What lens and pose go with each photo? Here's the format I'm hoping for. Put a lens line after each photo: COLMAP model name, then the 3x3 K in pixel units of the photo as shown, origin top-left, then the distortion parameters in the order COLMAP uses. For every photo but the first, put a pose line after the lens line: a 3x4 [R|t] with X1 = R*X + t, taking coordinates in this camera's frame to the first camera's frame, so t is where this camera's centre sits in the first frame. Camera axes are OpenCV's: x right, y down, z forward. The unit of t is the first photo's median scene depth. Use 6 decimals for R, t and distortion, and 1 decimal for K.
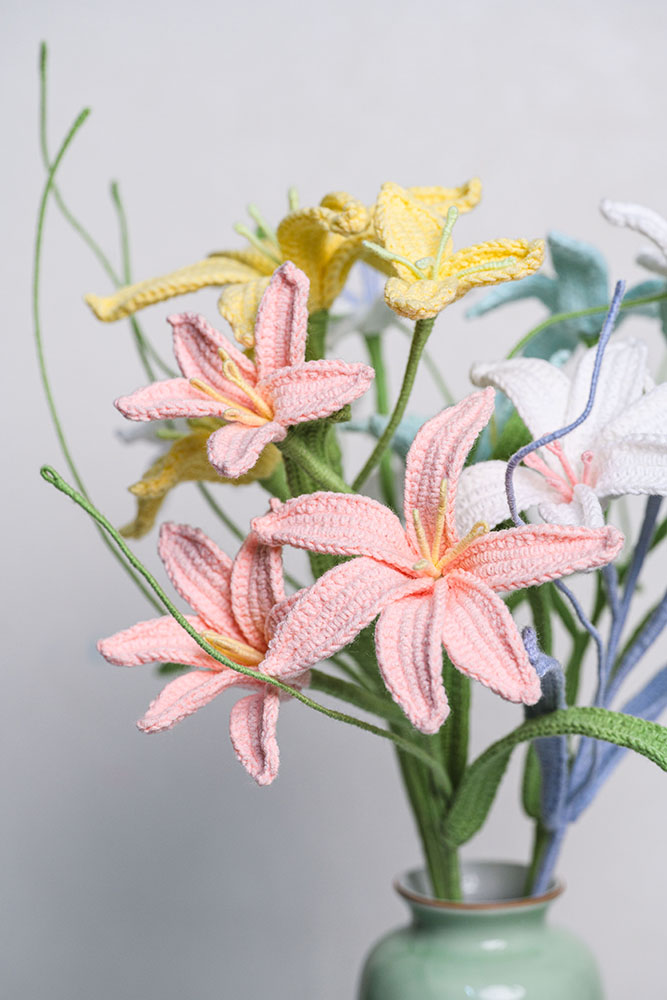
lens RADIAL K [[3518.2, 0, 333.5], [0, 3518.2, 500.0], [0, 0, 1]] dist [0.064400, 1.471218]
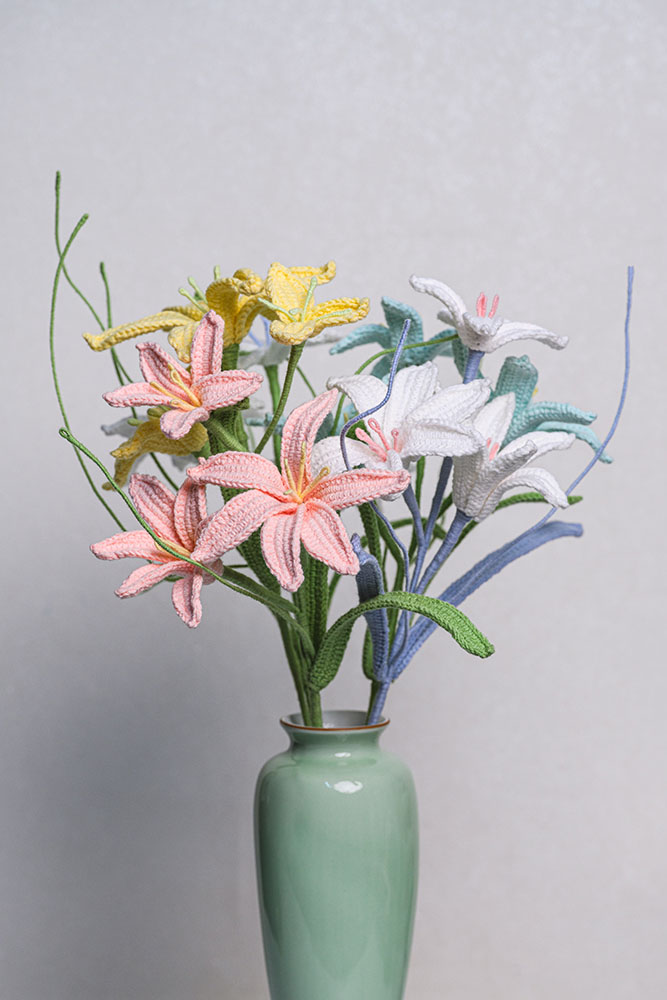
lens RADIAL K [[2963.4, 0, 333.5], [0, 2963.4, 500.0], [0, 0, 1]] dist [-0.017595, -0.160081]
pose [[0.999739, 0.009894, 0.020598, 0.015849], [-0.009552, 0.999817, -0.016598, 0.041214], [-0.020758, 0.016397, 0.999650, -0.357593]]
